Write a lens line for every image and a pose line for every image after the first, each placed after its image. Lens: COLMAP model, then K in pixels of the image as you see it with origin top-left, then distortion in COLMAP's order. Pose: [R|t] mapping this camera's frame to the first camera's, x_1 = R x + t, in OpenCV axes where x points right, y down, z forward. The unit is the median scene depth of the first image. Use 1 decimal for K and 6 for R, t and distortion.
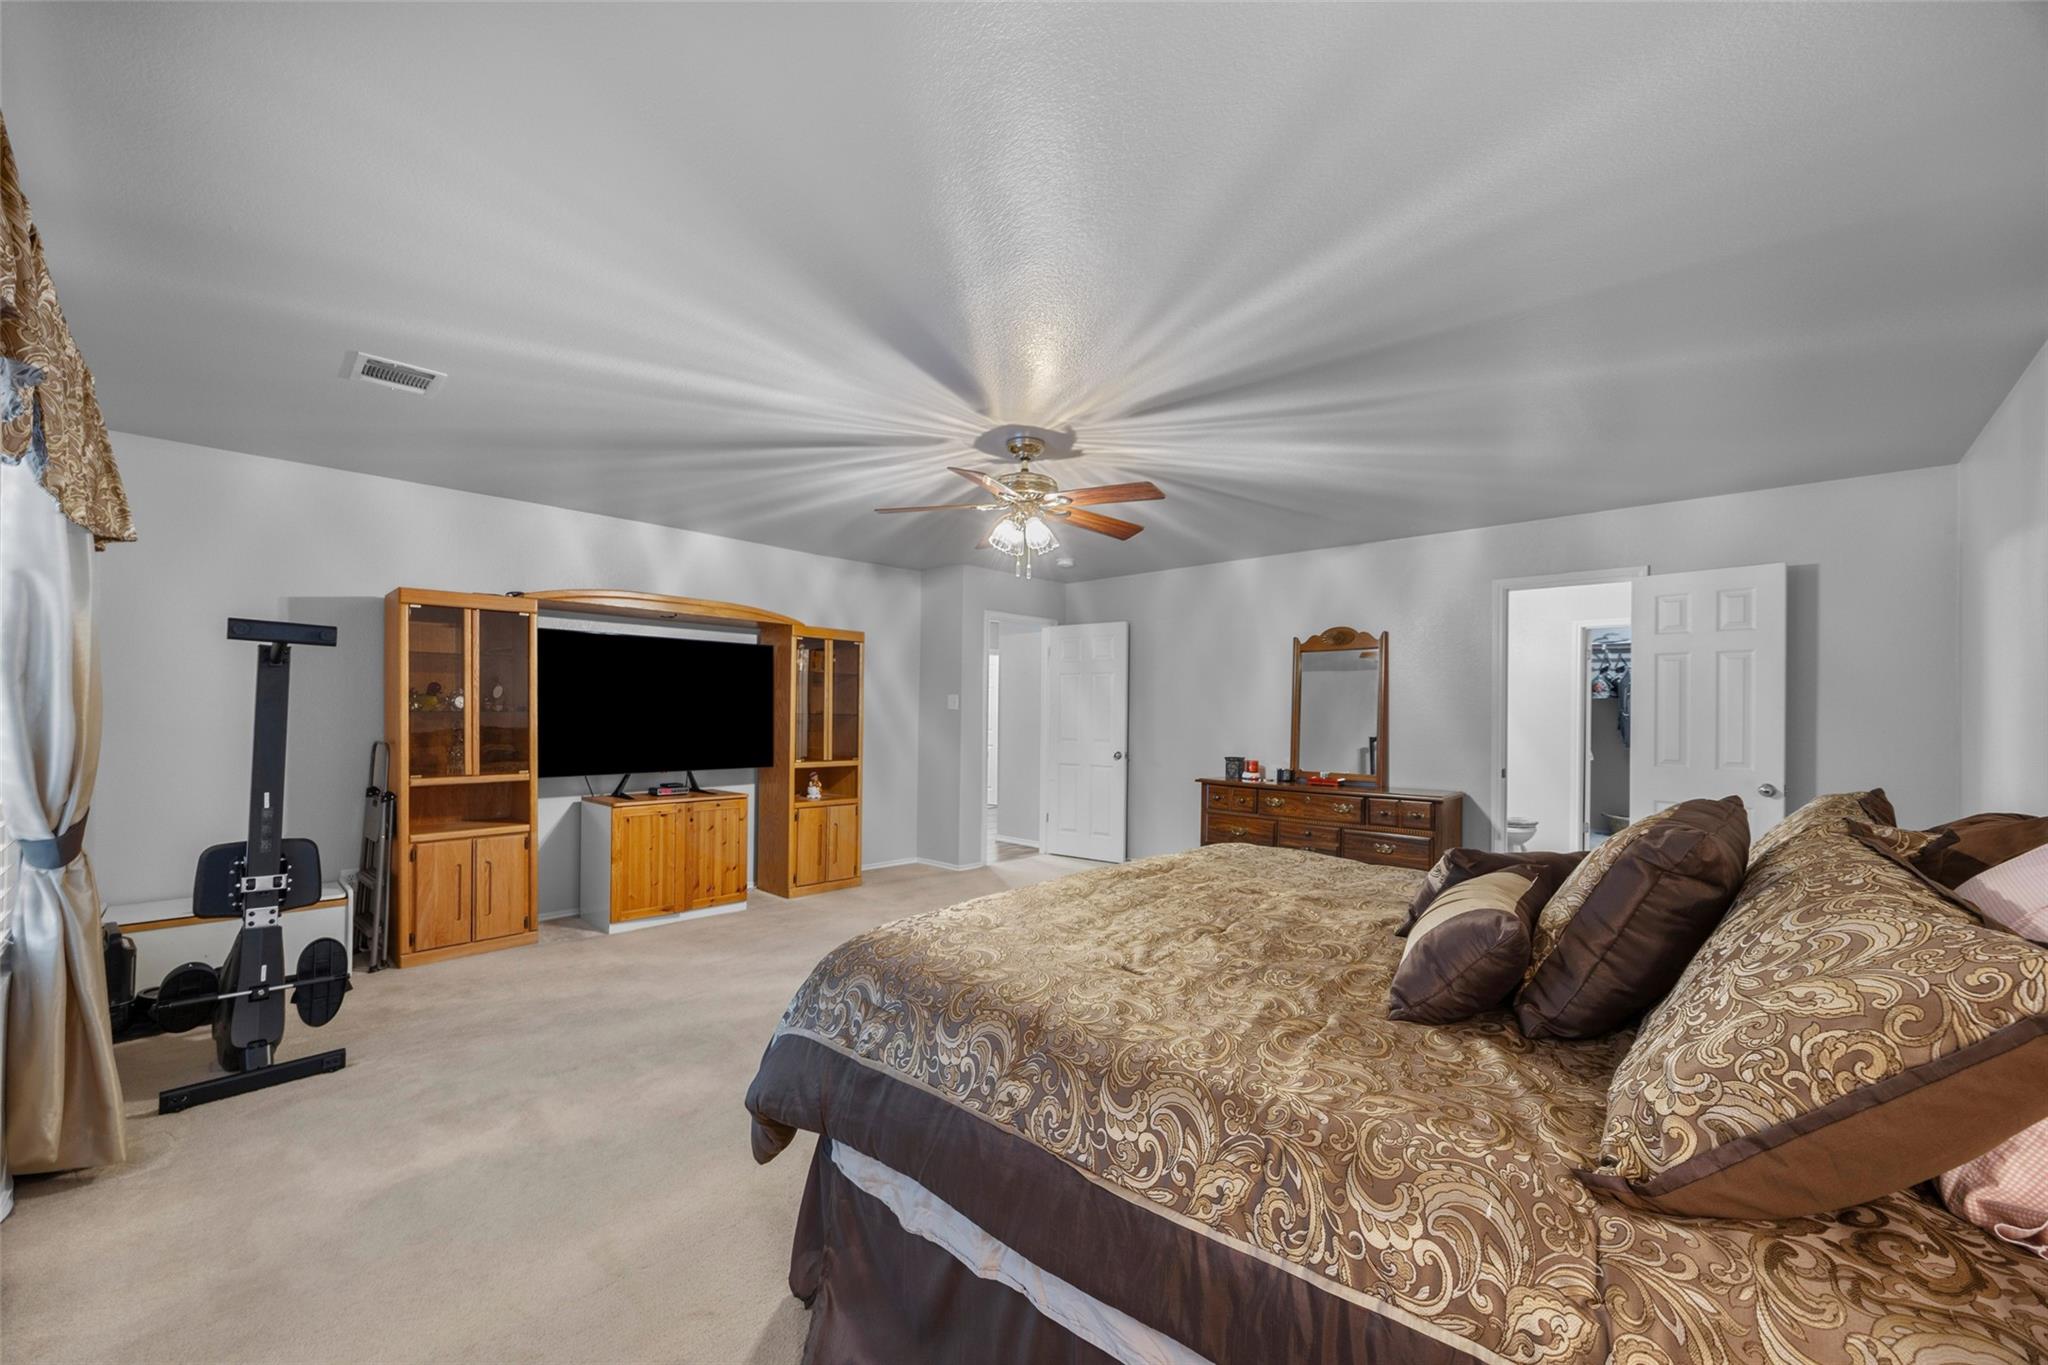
lens RADIAL K [[841.1, 0, 1024.2], [0, 841.1, 723.5], [0, 0, 1]] dist [-0.000129, -0.000012]
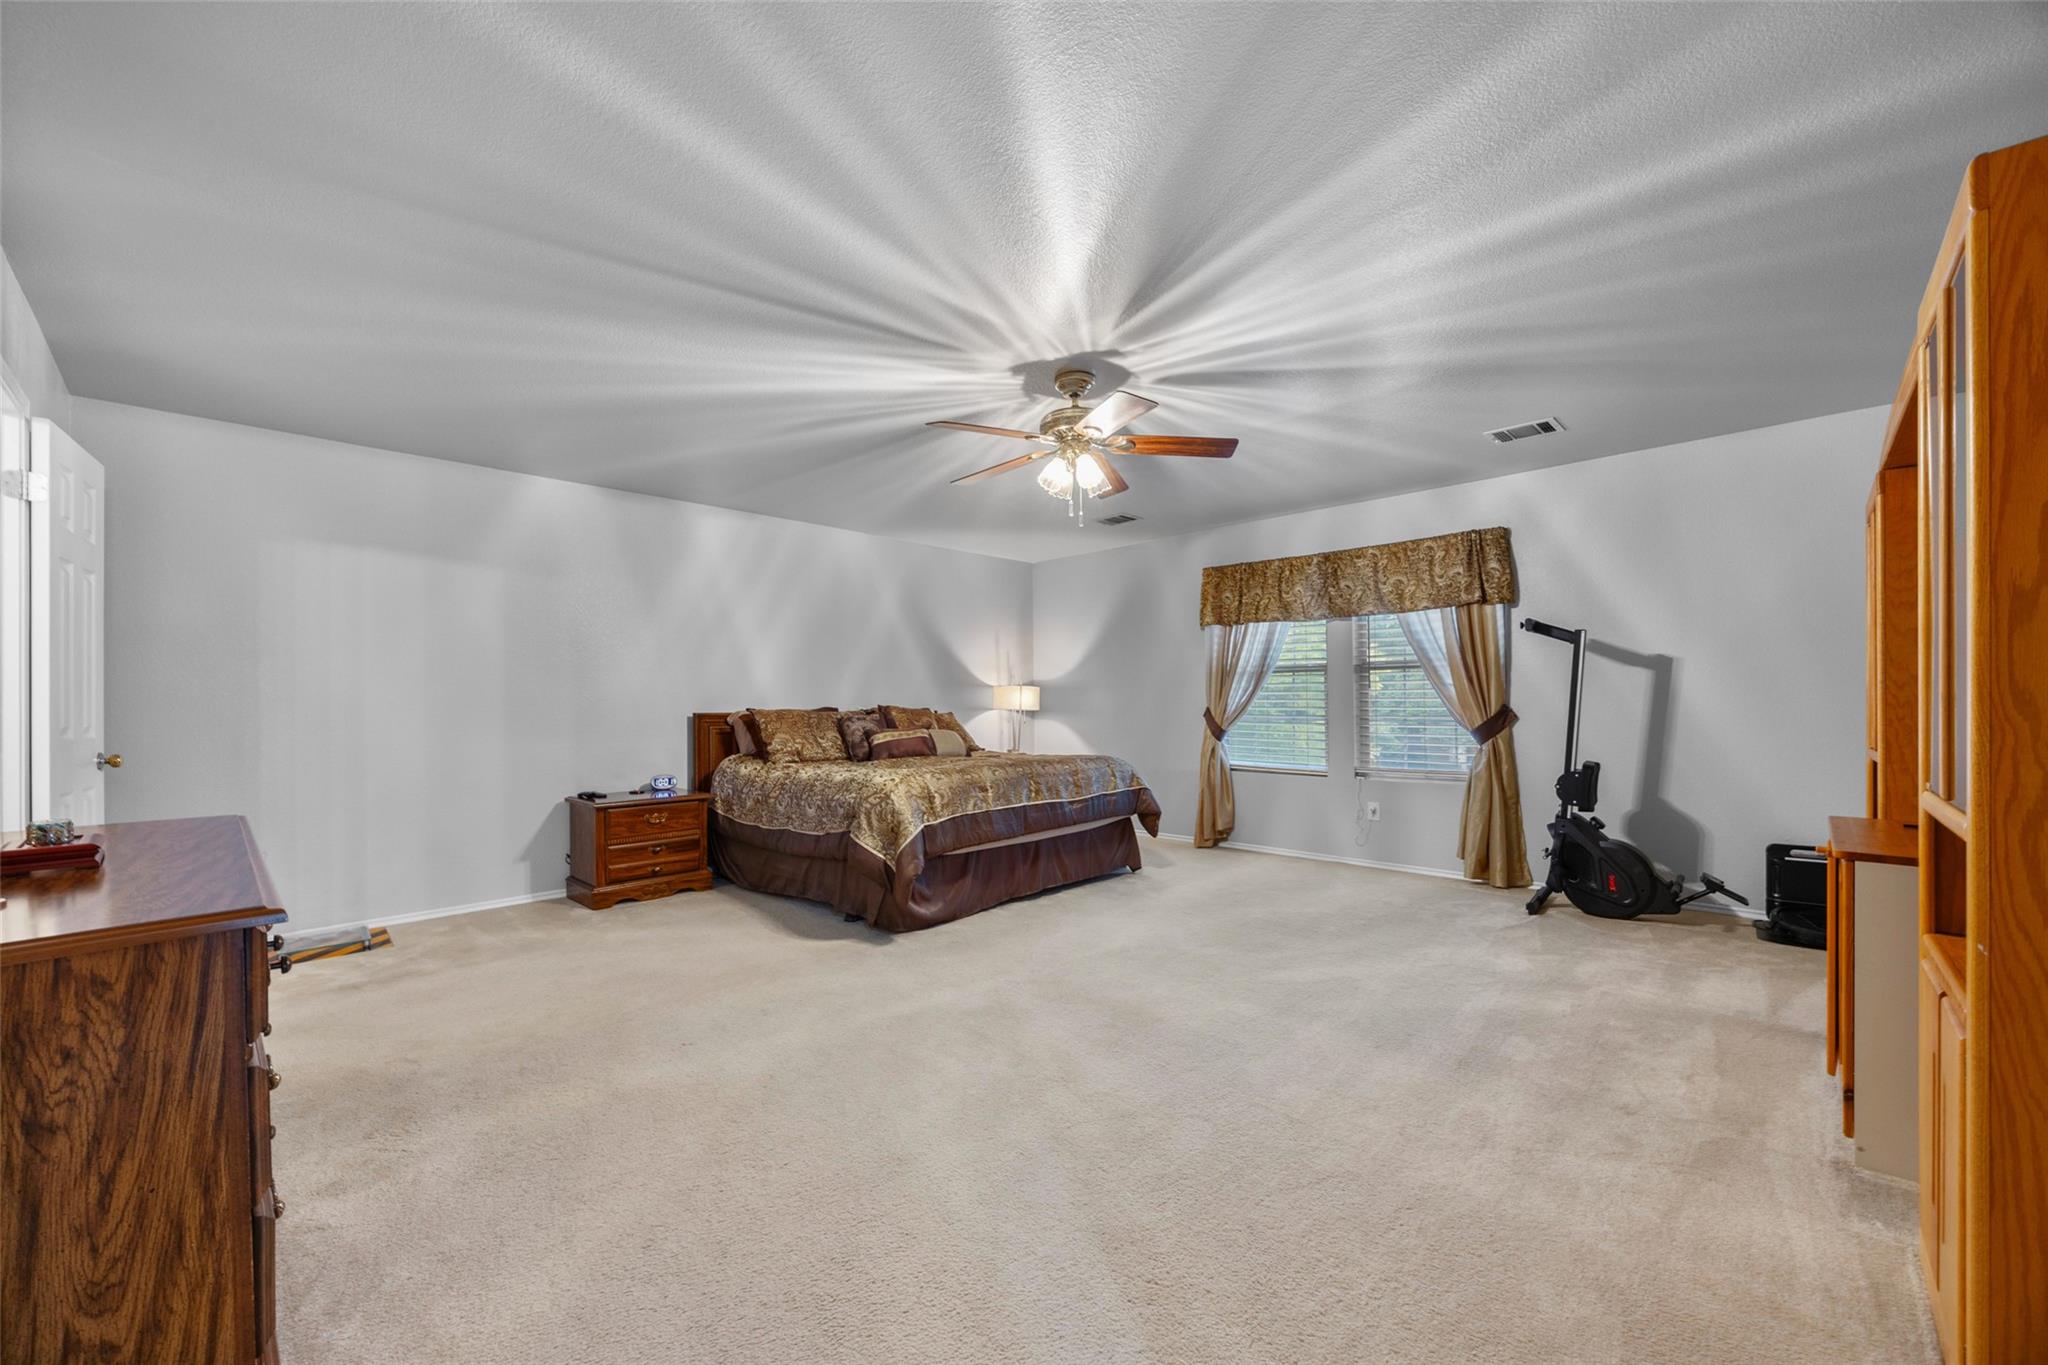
lens RADIAL K [[812.7, 0, 1024.0], [0, 812.7, 682.5], [0, 0, 1]] dist [0.000002, -0.000001]
pose [[-0.999466, -0.008853, 0.031459, 0.026482], [-0.008808, 0.999960, 0.001570, 0.003372], [-0.031472, 0.001292, -0.999504, 1.901758]]
